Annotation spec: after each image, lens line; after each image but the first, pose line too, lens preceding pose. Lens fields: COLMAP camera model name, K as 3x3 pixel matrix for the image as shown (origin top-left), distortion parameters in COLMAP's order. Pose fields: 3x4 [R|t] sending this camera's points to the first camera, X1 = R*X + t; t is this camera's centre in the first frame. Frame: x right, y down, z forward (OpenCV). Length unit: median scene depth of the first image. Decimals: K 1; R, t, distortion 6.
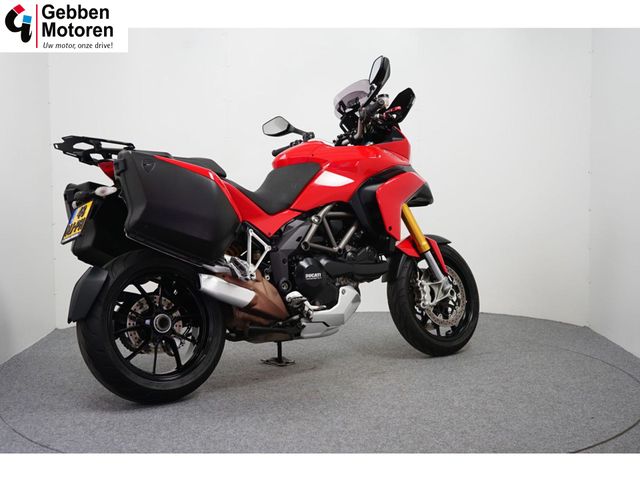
lens RADIAL K [[945.2, 0, 320.0], [0, 945.2, 240.0], [0, 0, 1]] dist [-0.002340, -0.002280]
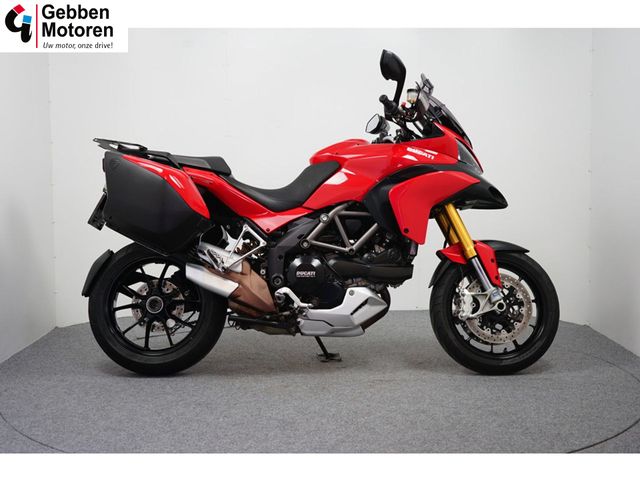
lens RADIAL K [[945.2, 0, 320.0], [0, 945.2, 240.0], [0, 0, 1]] dist [-0.002340, -0.002280]
pose [[0.793905, 0.048320, -0.606119, 0.603503], [-0.046085, 0.998752, 0.019258, -0.017756], [0.606293, 0.012644, 0.795141, 0.201811]]
